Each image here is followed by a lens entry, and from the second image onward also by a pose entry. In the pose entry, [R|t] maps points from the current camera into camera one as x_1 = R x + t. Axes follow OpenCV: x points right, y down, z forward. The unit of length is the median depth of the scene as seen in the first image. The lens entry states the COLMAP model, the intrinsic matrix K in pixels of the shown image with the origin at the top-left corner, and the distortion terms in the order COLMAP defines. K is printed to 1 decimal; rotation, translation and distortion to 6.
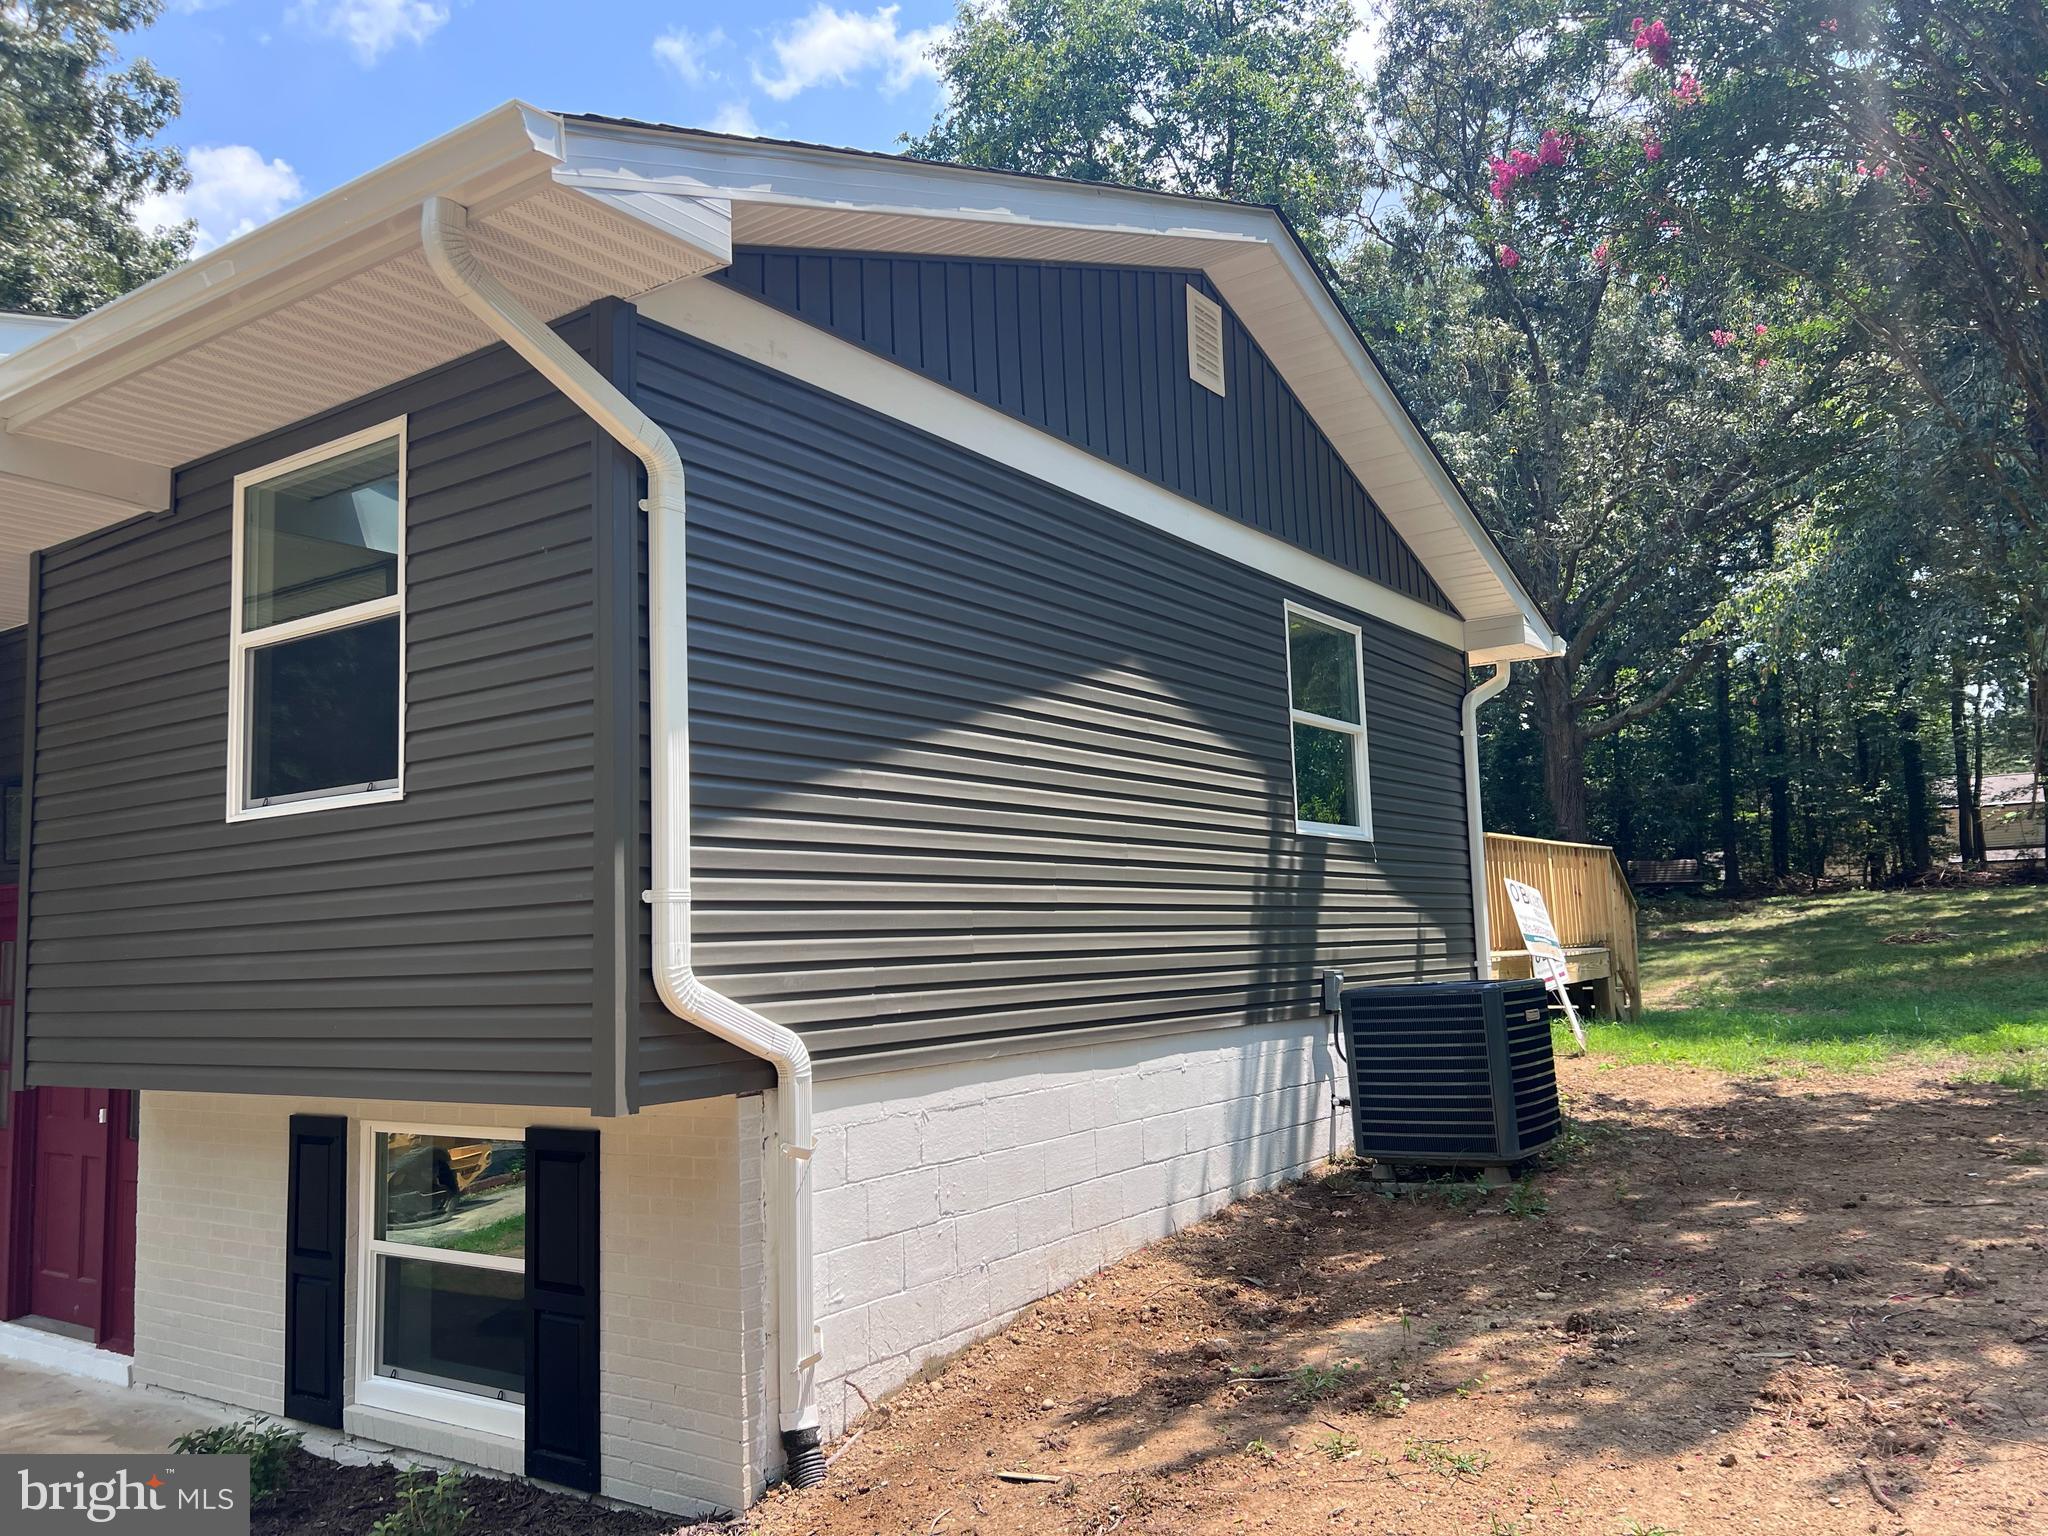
lens RADIAL K [[1537.3, 0, 1025.1], [0, 1537.3, 748.7], [0, 0, 1]] dist [0.047424, -0.048796]
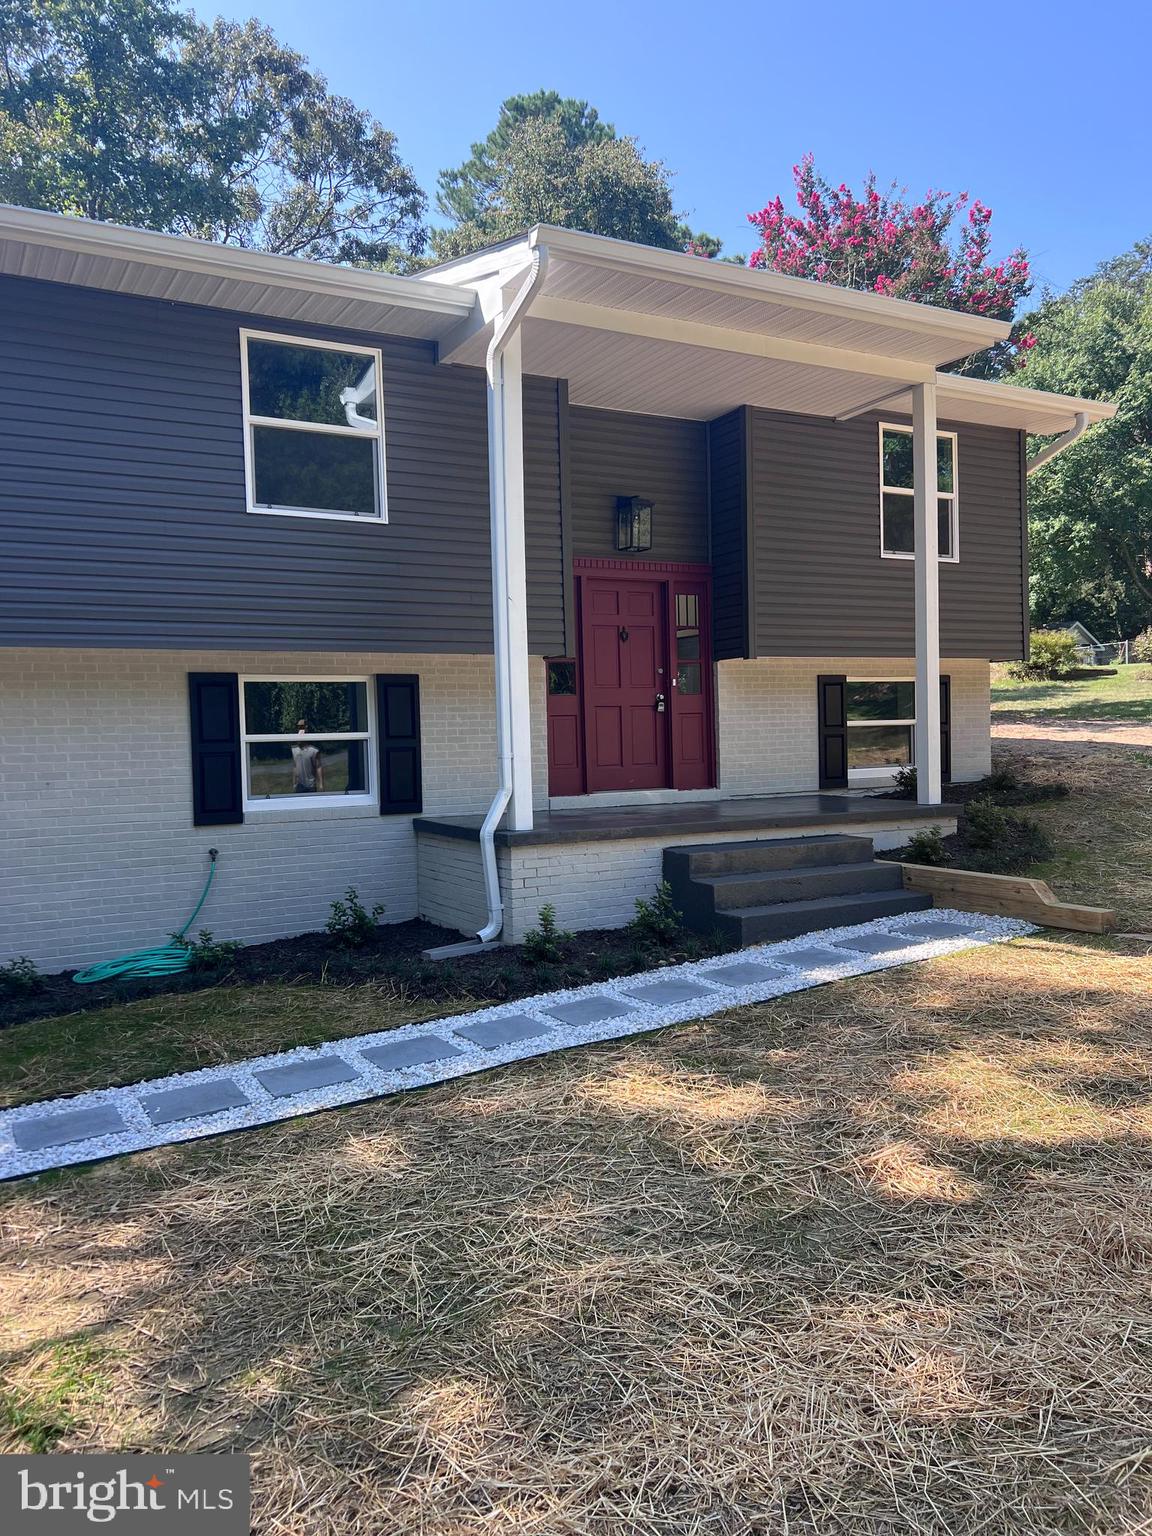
lens RADIAL K [[1153.0, 0, 576.4], [0, 1153.0, 773.2], [0, 0, 1]] dist [0.047424, -0.048796]
pose [[0.449966, -0.000005, 0.893046, -1.612767], [-0.094539, 0.994381, 0.047639, 0.261035], [-0.888028, -0.105863, 0.447437, -0.058684]]
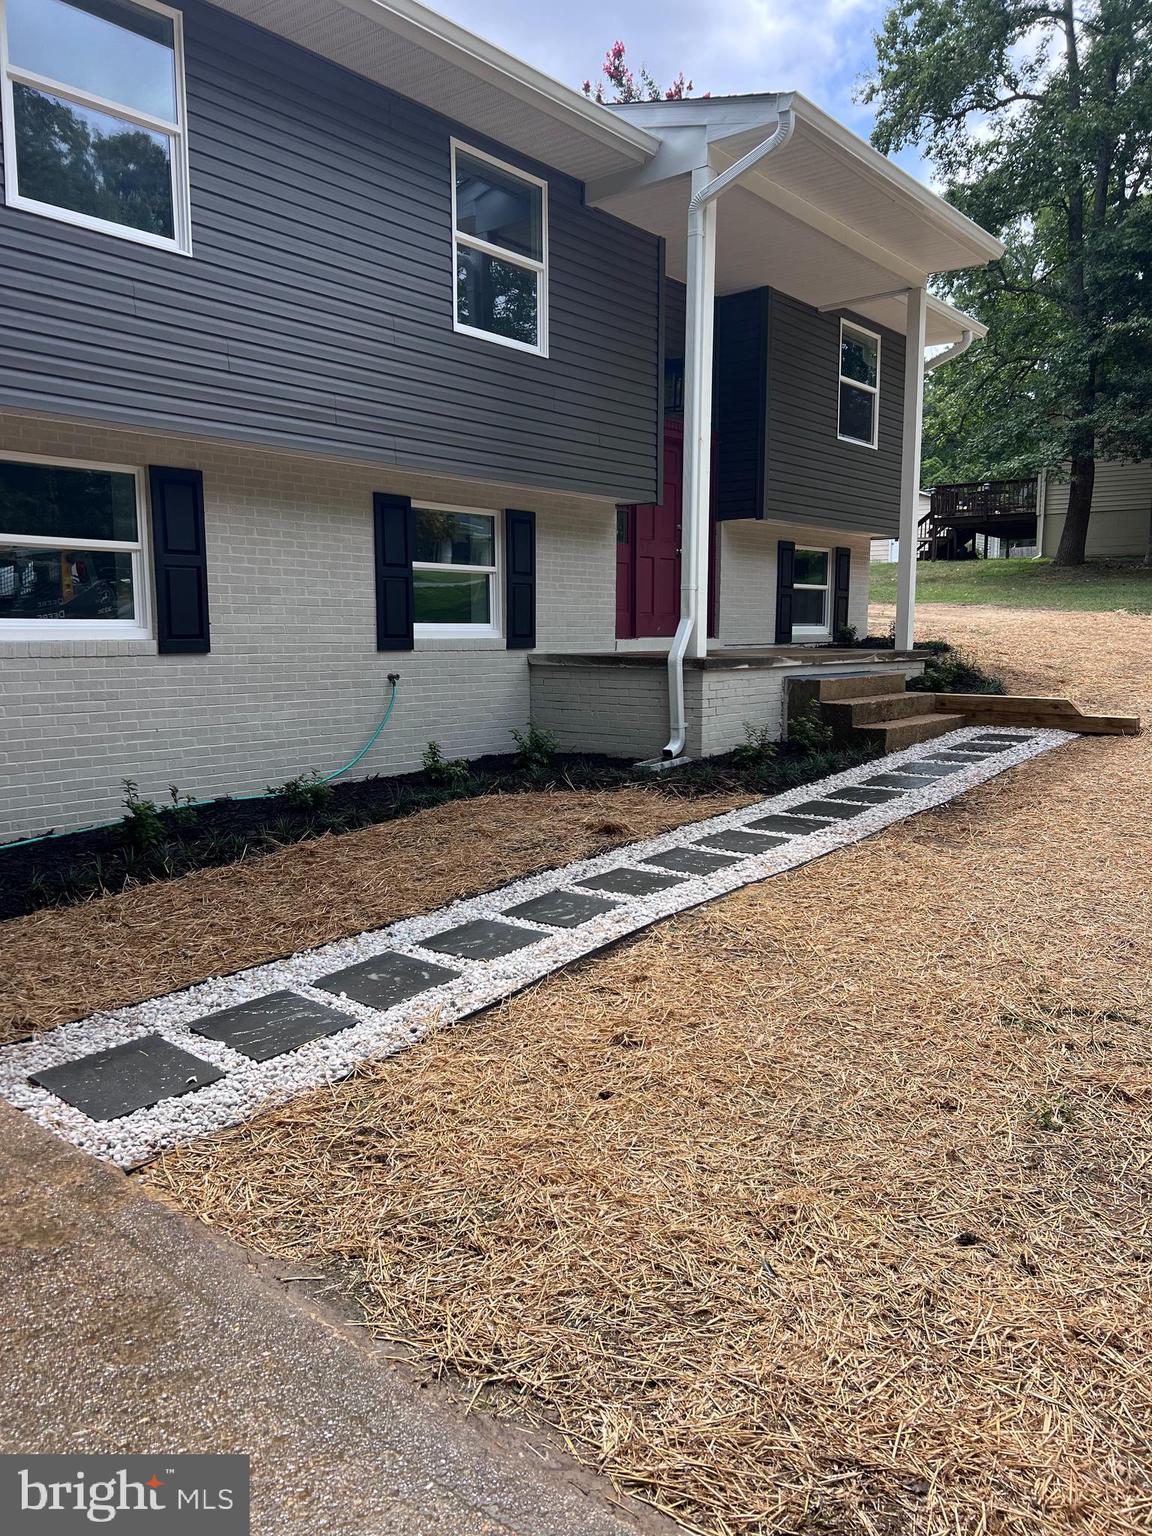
lens RADIAL K [[1153.0, 0, 575.7], [0, 1153.0, 779.5], [0, 0, 1]] dist [0.047424, -0.048796]
pose [[0.079367, -0.087617, 0.992987, -1.977432], [-0.116634, 0.988472, 0.096541, 0.439088], [-0.989999, -0.123478, 0.068233, 0.668948]]
